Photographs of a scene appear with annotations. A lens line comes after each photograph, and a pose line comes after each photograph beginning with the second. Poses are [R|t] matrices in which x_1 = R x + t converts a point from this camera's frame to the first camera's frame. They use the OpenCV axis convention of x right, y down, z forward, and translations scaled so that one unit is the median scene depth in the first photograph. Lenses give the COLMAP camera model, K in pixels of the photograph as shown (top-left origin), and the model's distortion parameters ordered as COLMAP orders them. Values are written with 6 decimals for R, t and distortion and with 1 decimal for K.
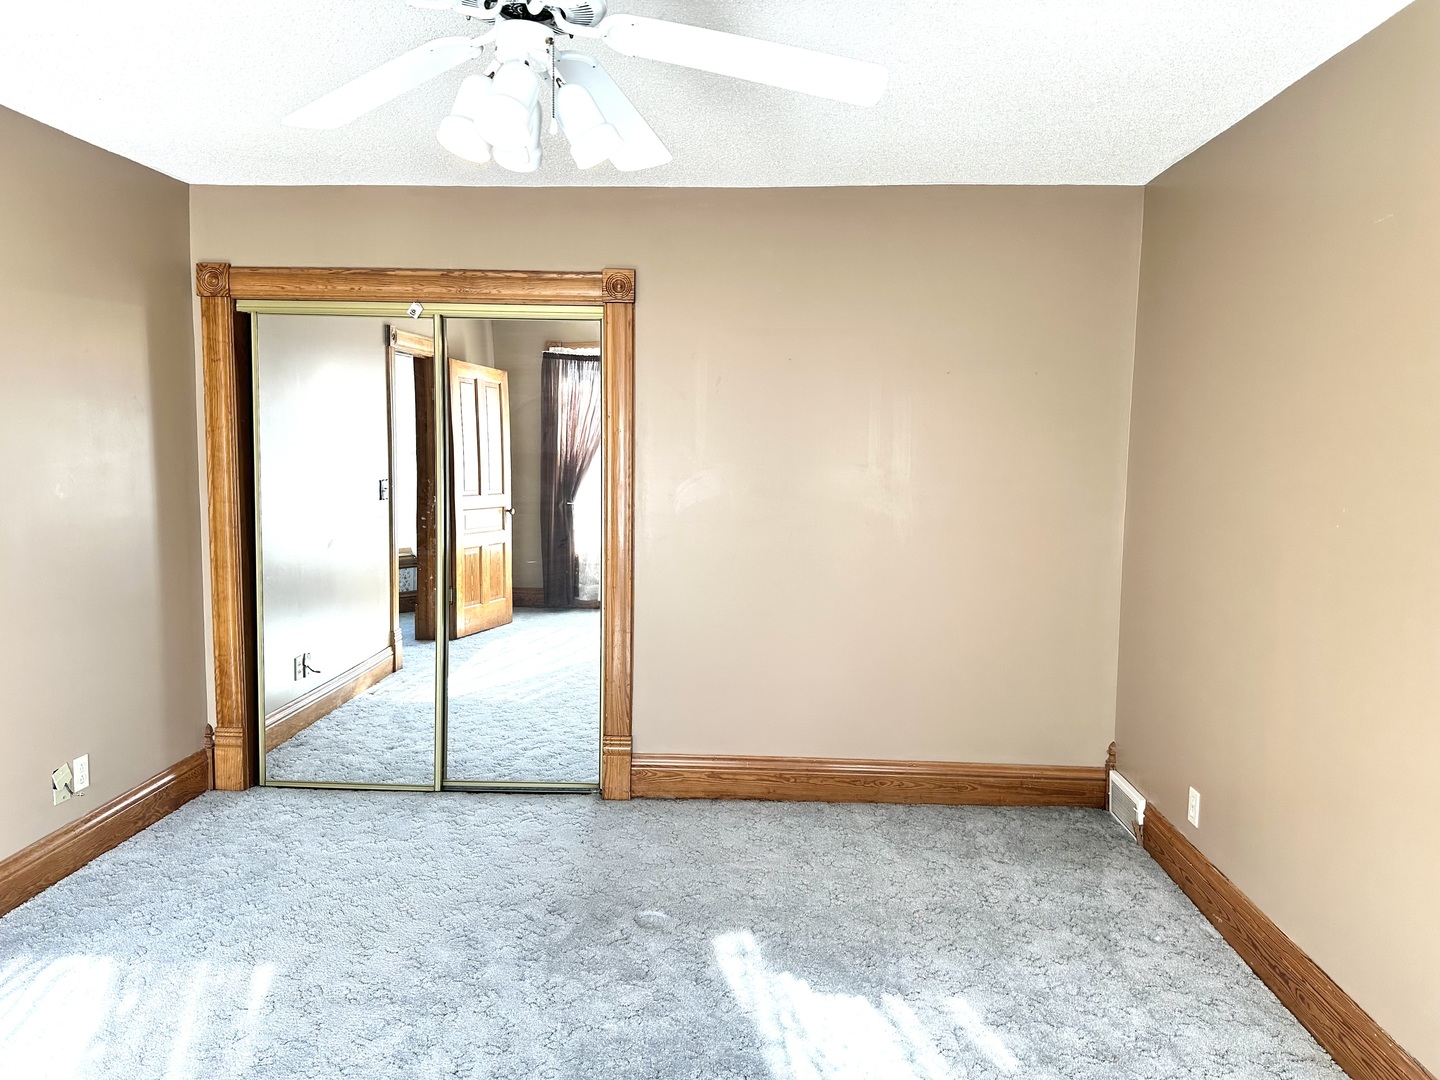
lens RADIAL K [[1007.4, 0, 731.4], [0, 1007.4, 534.3], [0, 0, 1]] dist [0.119704, -0.146569]
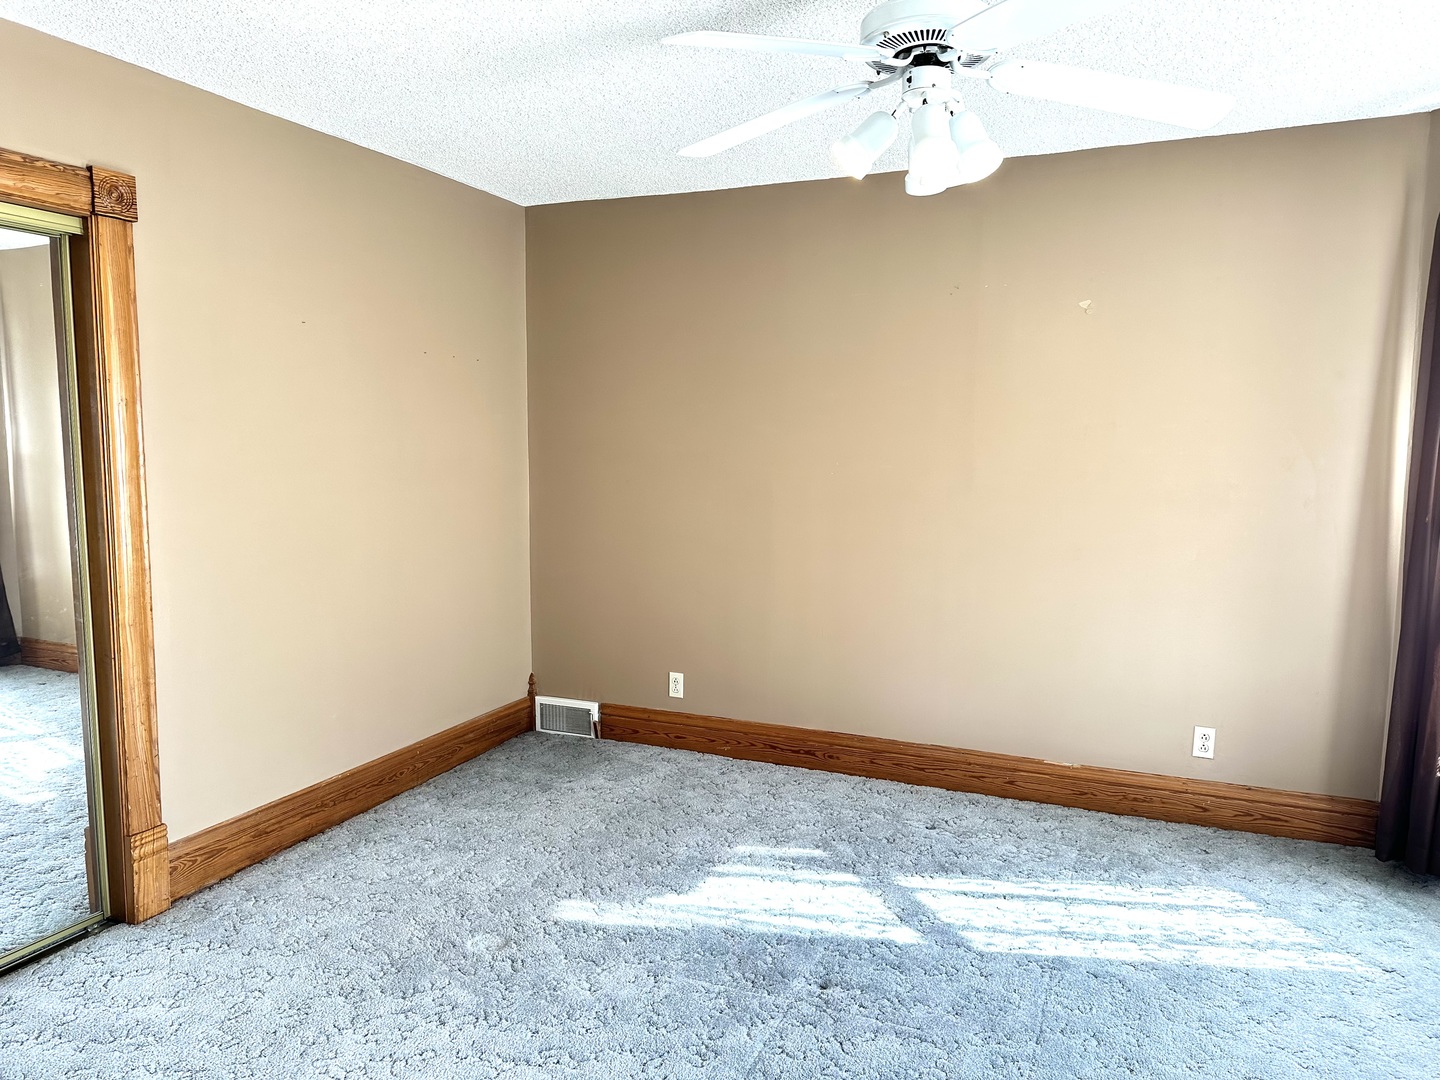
lens RADIAL K [[1007.4, 0, 731.4], [0, 1007.4, 534.3], [0, 0, 1]] dist [0.119704, -0.146569]
pose [[0.367238, -0.104429, 0.924246, -0.656620], [0.091909, 0.992888, 0.075665, -0.027344], [-0.925575, 0.057160, 0.374225, 0.354933]]
